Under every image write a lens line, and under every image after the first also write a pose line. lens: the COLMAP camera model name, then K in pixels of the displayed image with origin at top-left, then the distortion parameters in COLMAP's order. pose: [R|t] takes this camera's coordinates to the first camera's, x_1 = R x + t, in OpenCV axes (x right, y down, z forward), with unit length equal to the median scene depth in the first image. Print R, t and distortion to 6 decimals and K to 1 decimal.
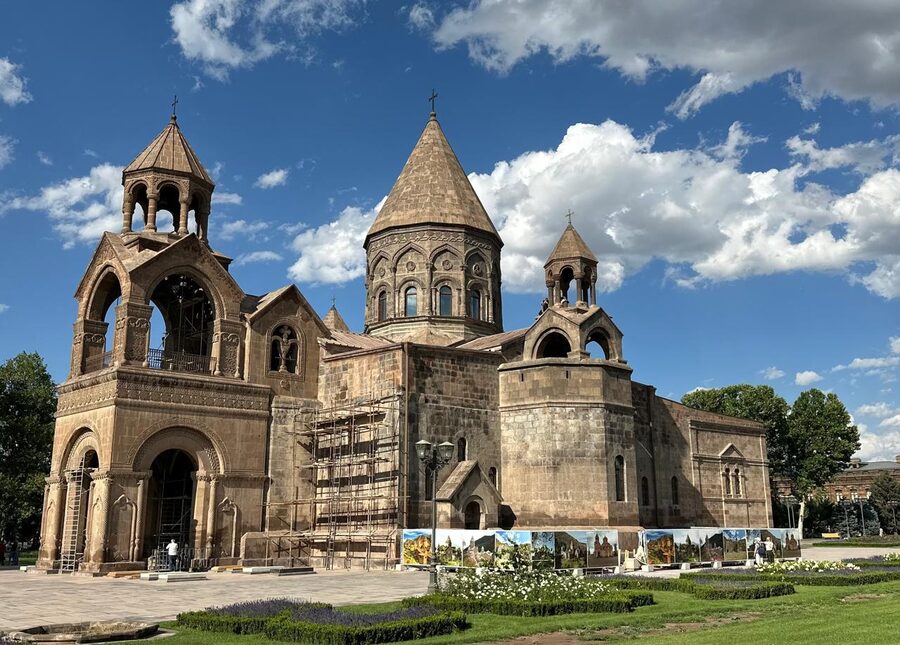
lens RADIAL K [[894.3, 0, 450.0], [0, 894.3, 322.5], [0, 0, 1]] dist [0.219941, -0.683145]
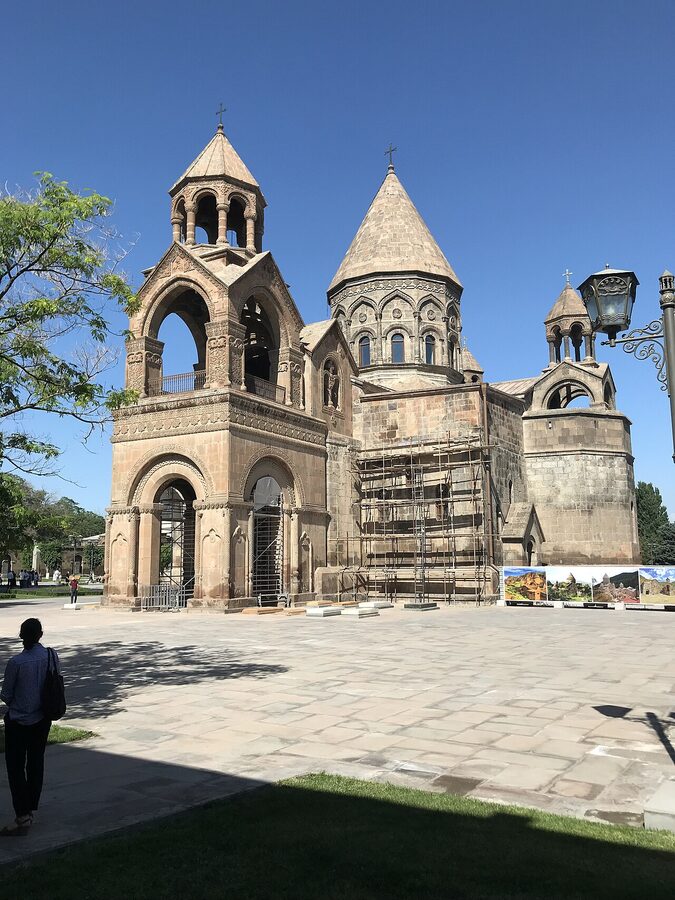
lens RADIAL K [[788.7, 0, 337.5], [0, 788.7, 450.0], [0, 0, 1]] dist [0.088391, -0.004934]
pose [[0.968528, 0.040444, 0.245598, -0.391234], [-0.057592, 0.996348, 0.063042, 0.046660], [-0.242151, -0.075203, 0.967320, 0.169144]]
